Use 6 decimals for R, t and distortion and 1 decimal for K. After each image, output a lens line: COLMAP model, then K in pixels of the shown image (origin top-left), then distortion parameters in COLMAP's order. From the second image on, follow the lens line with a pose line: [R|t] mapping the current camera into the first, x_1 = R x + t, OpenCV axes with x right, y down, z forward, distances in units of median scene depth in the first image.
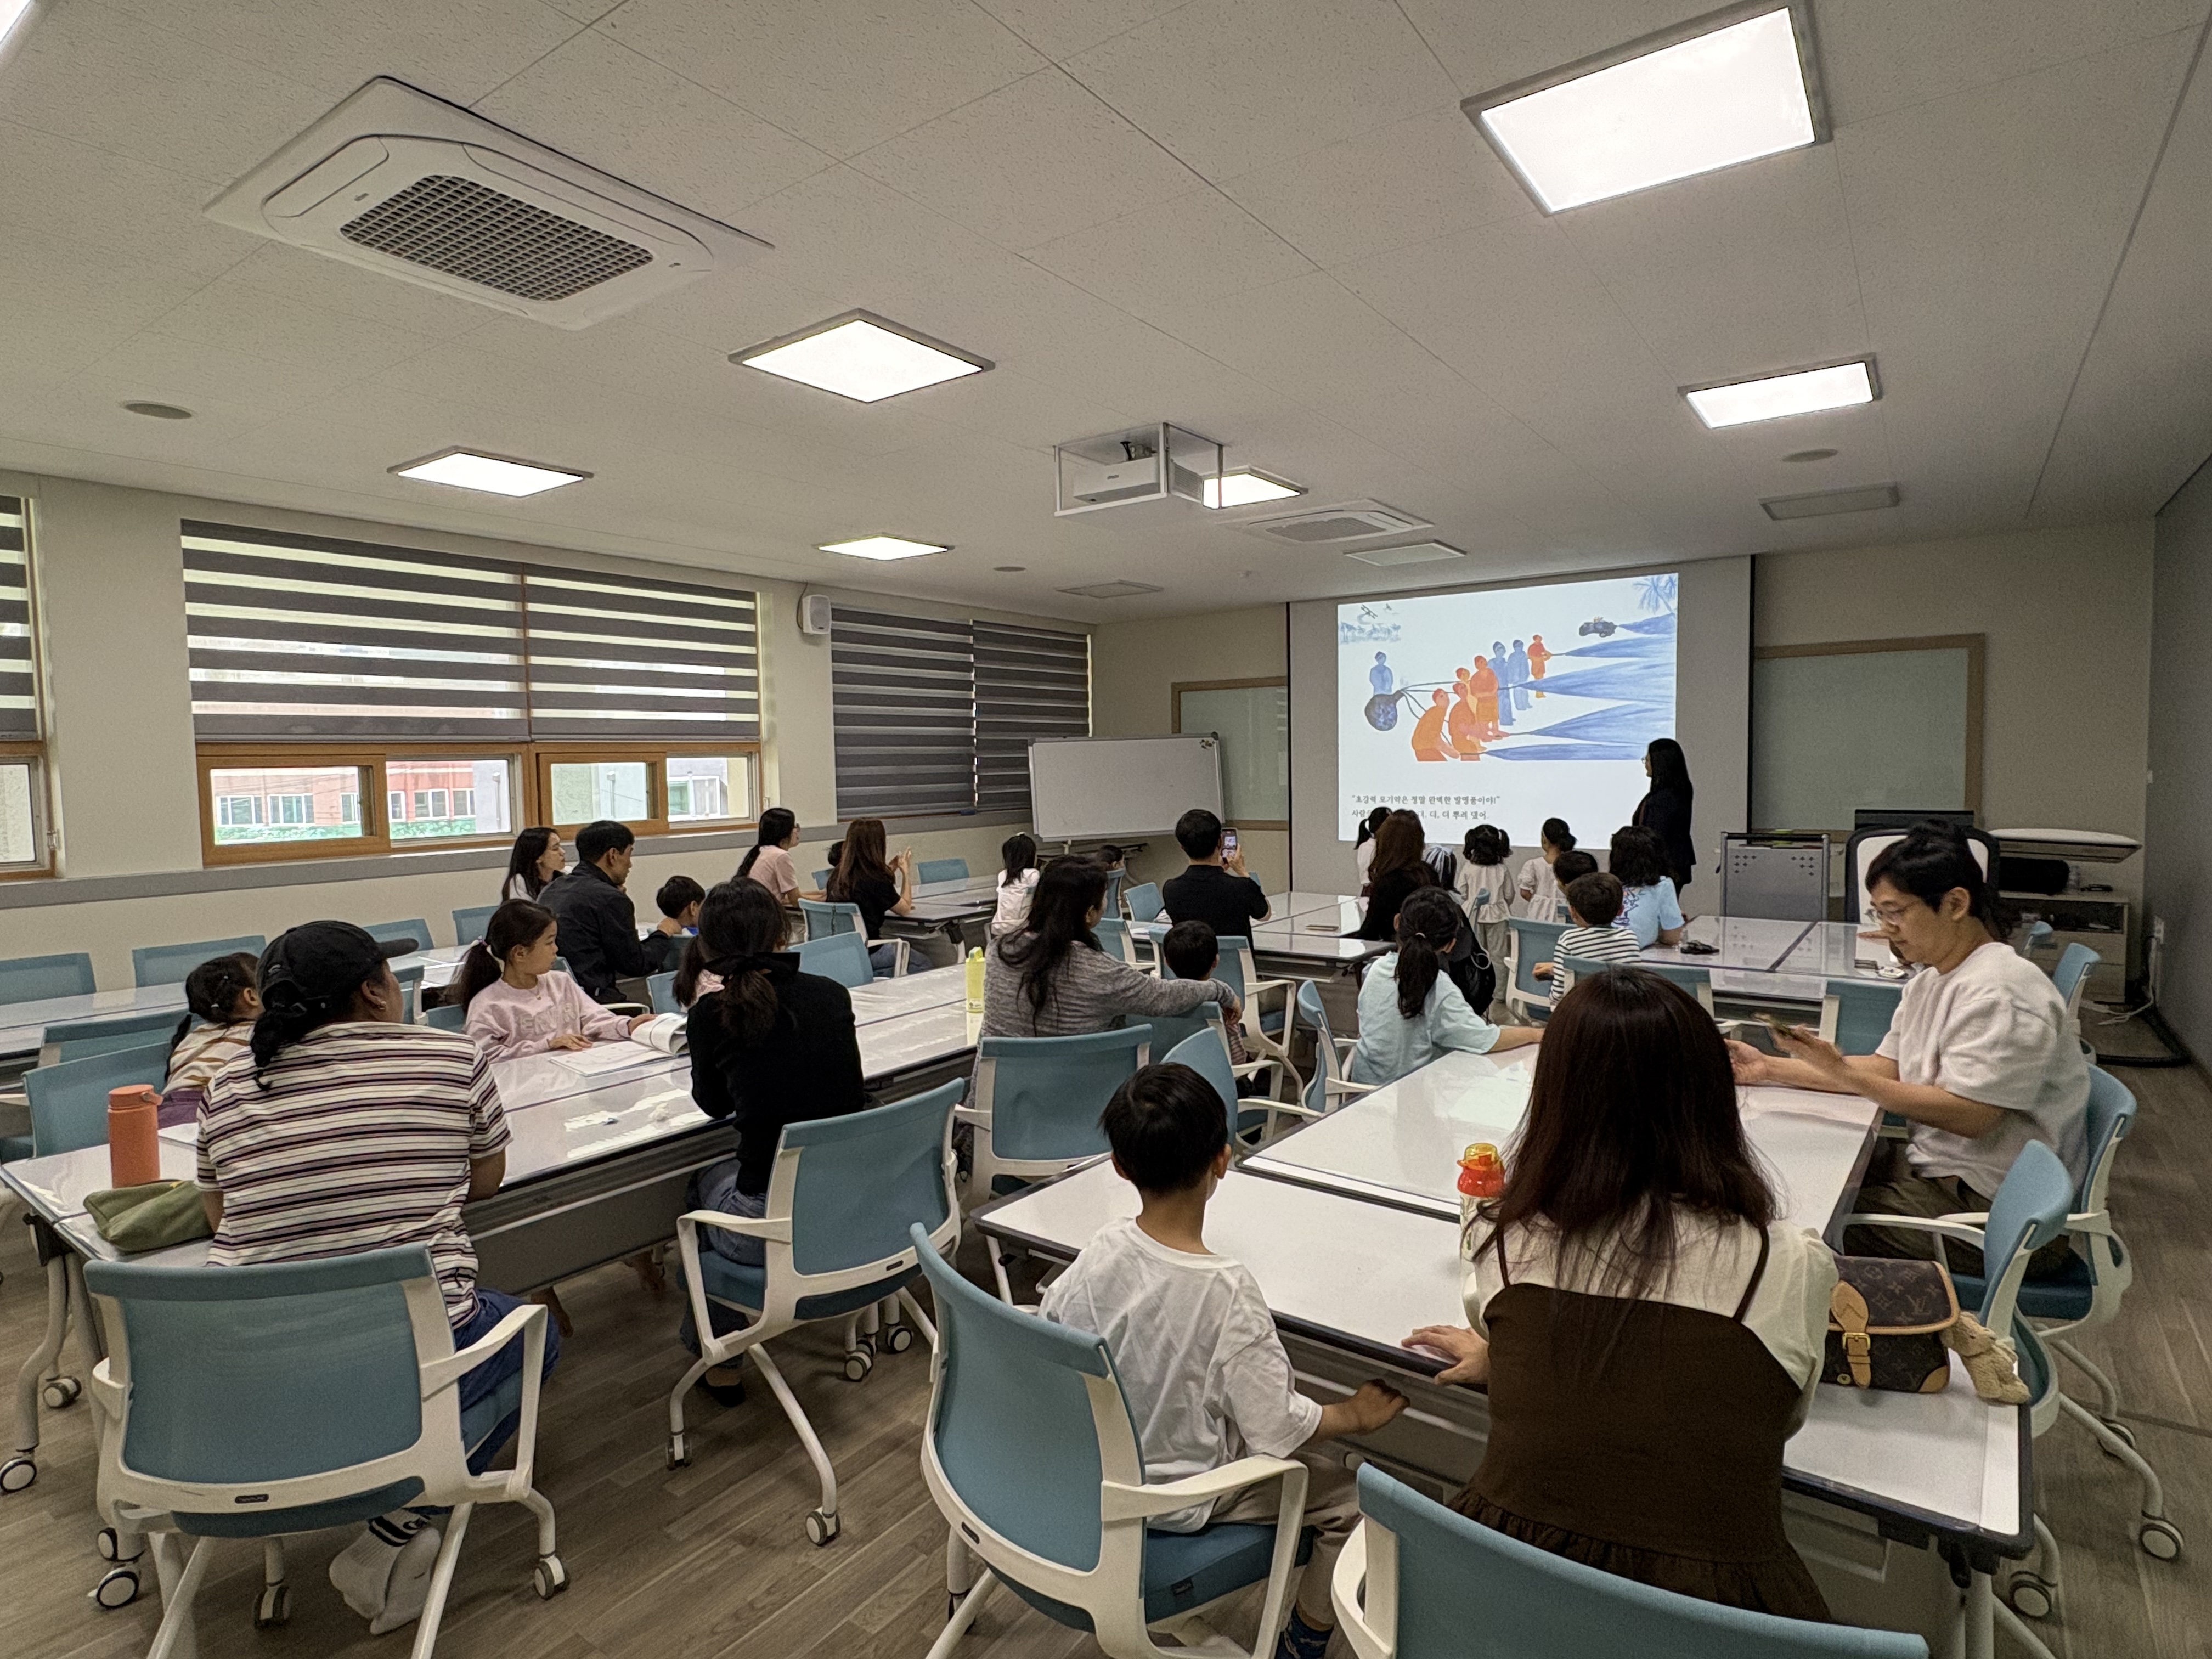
lens RADIAL K [[1181.9, 0, 1107.2], [0, 1181.9, 813.8], [0, 0, 1]] dist [0.006009, 0.001182]
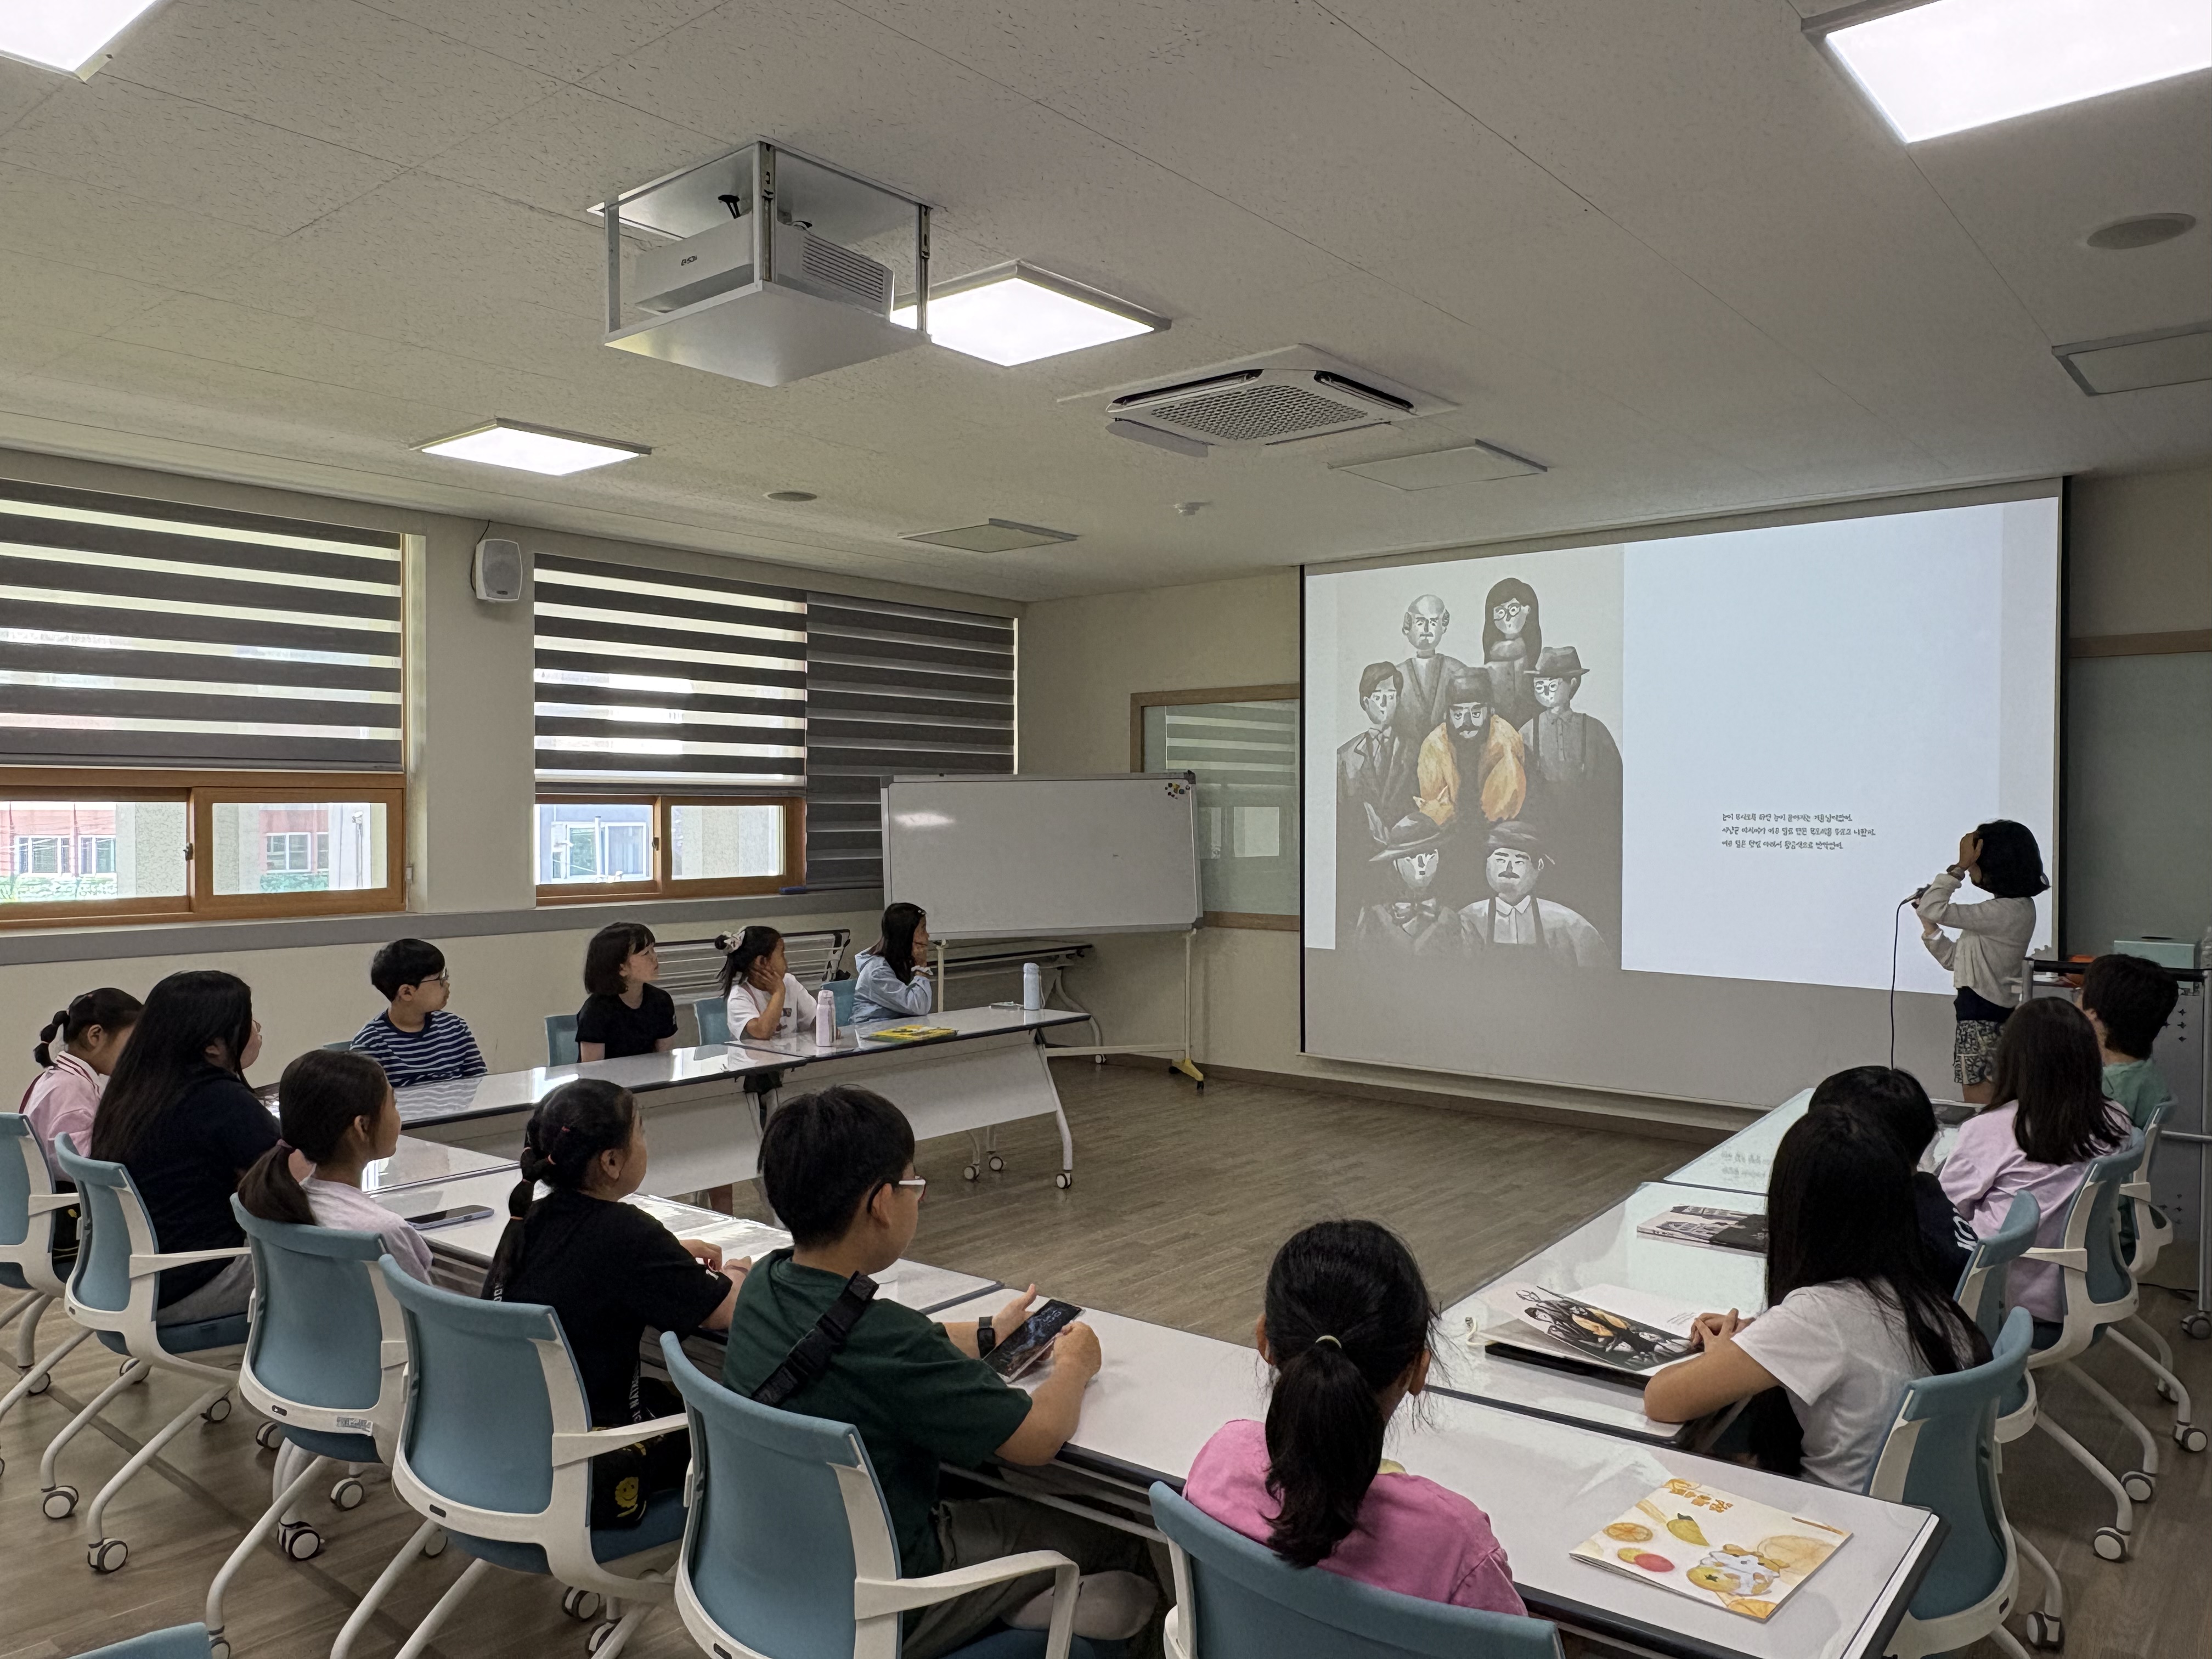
lens RADIAL K [[1592.1, 0, 1095.7], [0, 1592.1, 847.2], [0, 0, 1]] dist [0.003251, -0.000565]
pose [[0.996765, 0.020046, -0.077834, 0.137506], [-0.021683, 0.999560, -0.020248, -0.013229], [0.077394, 0.021871, 0.996761, 0.194716]]
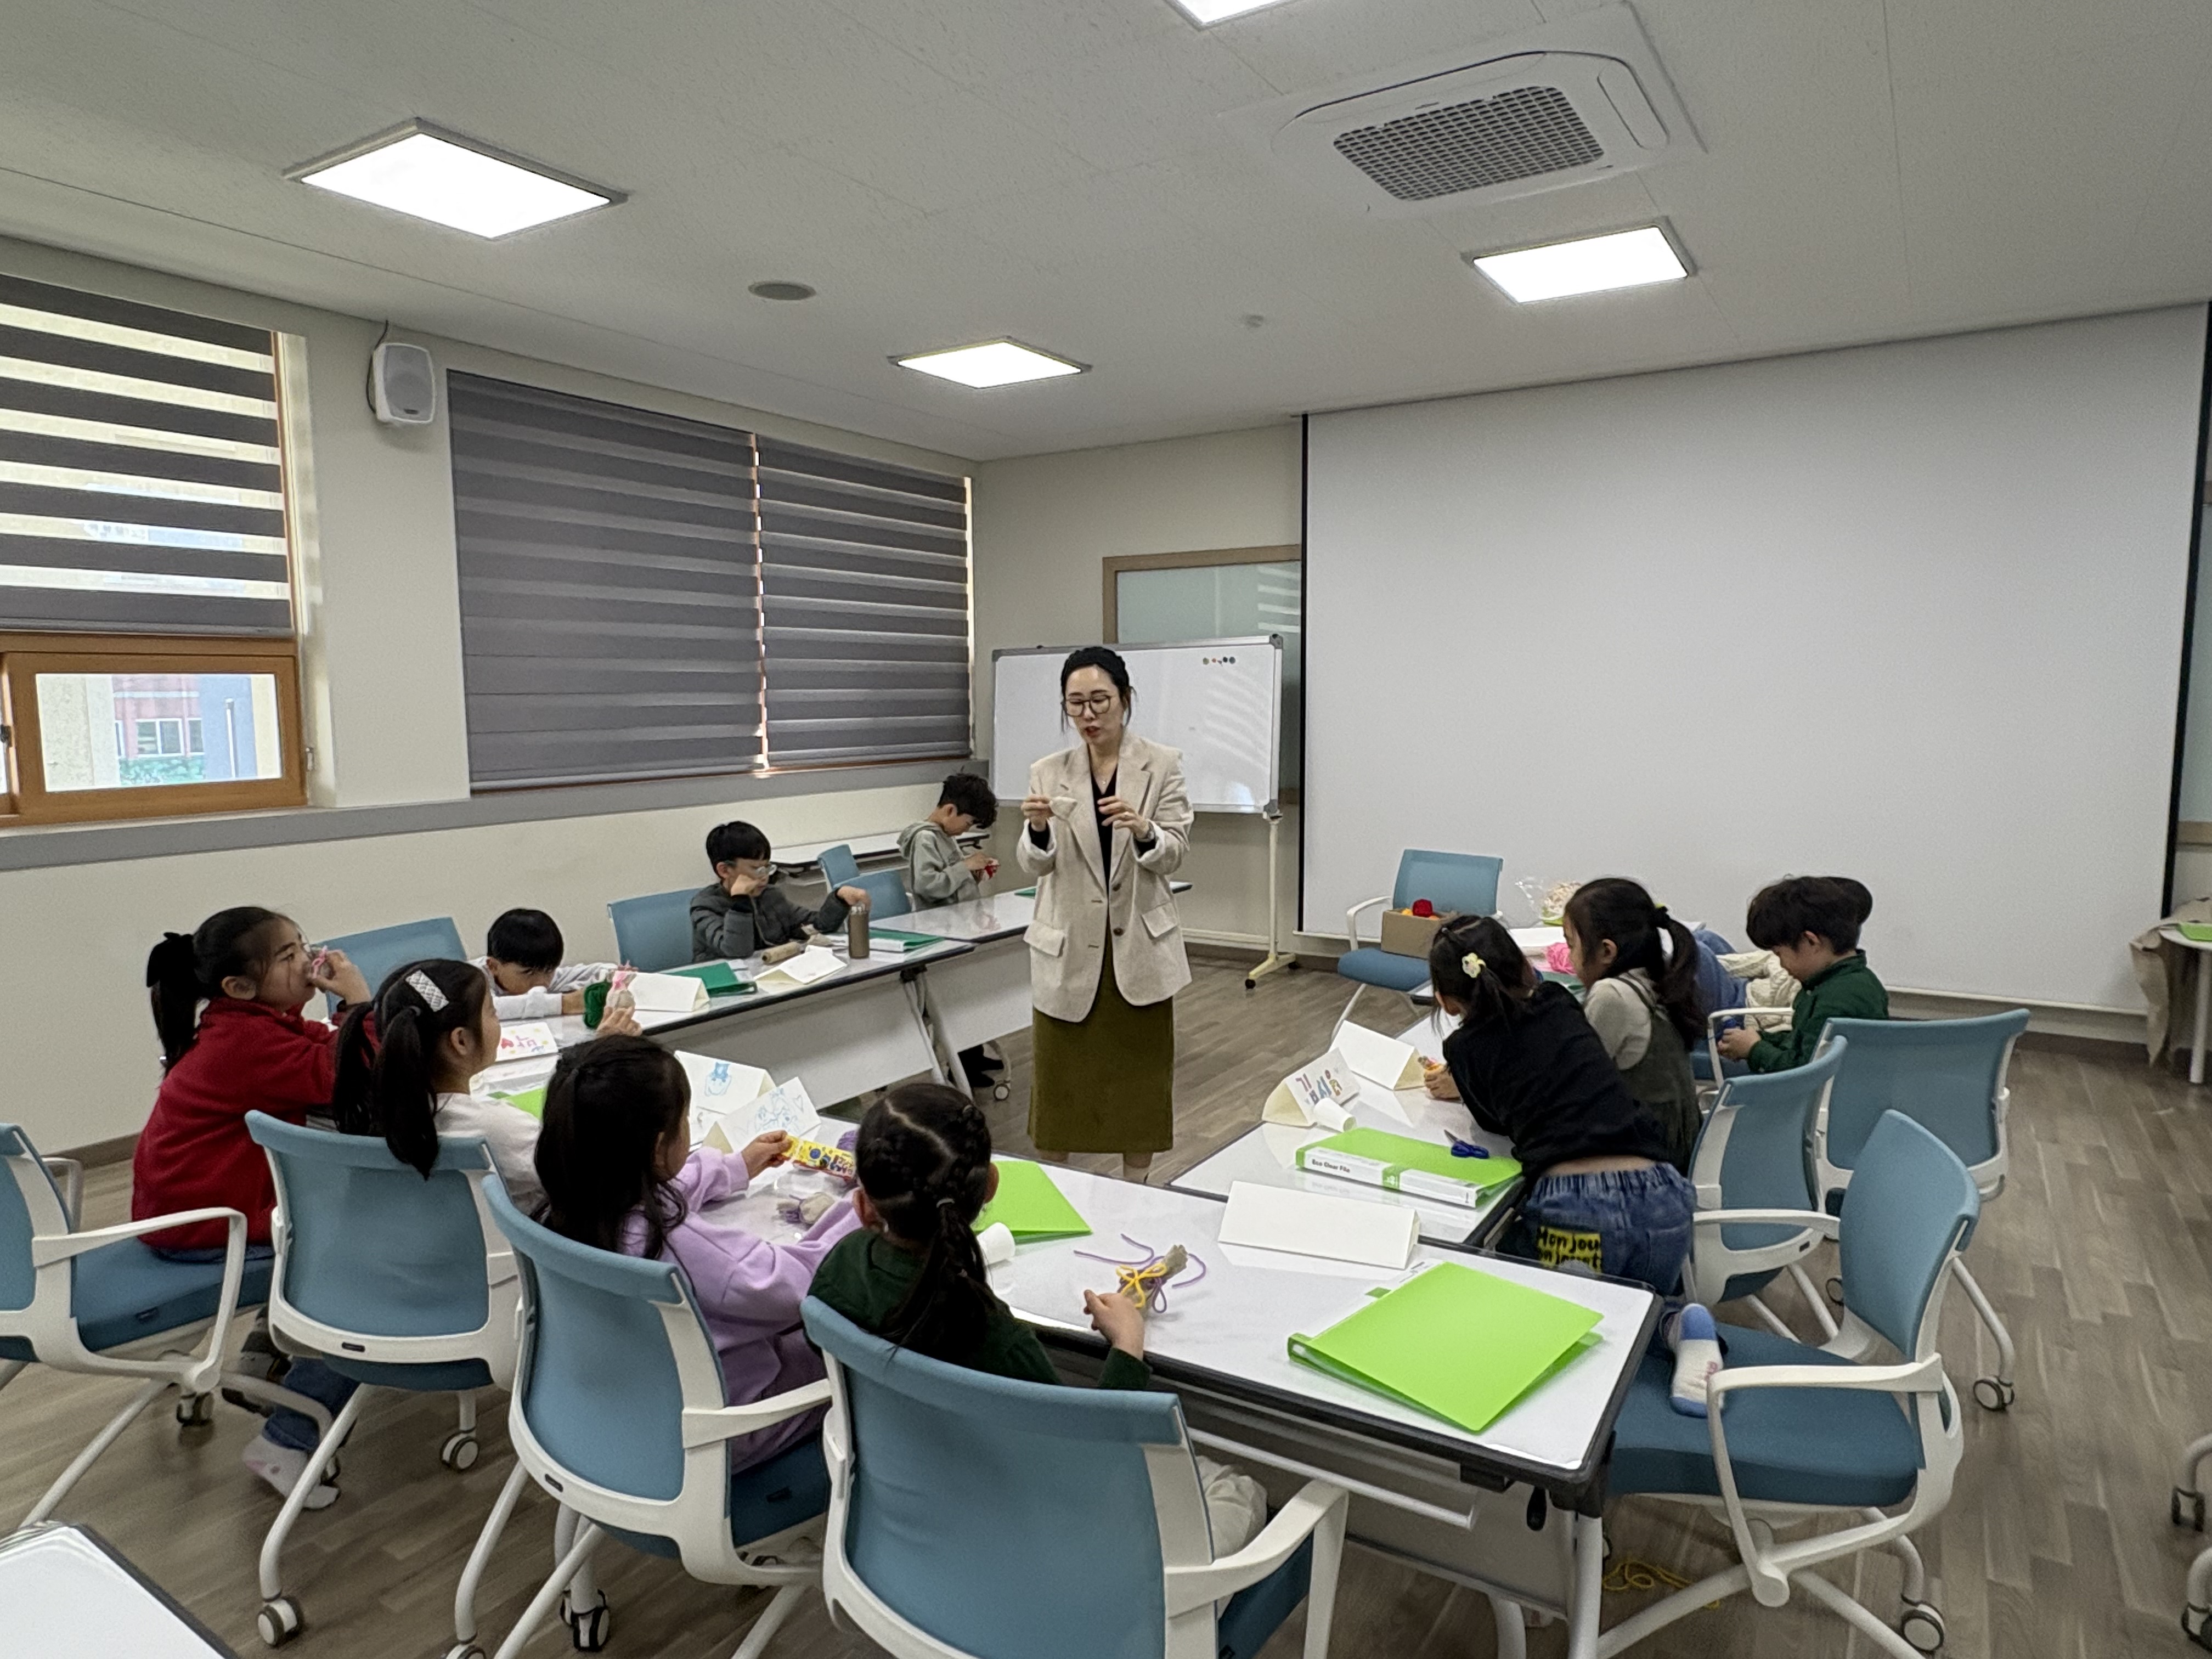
lens RADIAL K [[1370.9, 0, 1094.8], [0, 1370.9, 843.3], [0, 0, 1]] dist [0.007339, 0.002088]
pose [[0.998828, 0.004600, 0.048178, 0.022338], [-0.007732, 0.997853, 0.065030, -0.014349], [-0.047775, -0.065327, 0.996720, 0.392717]]
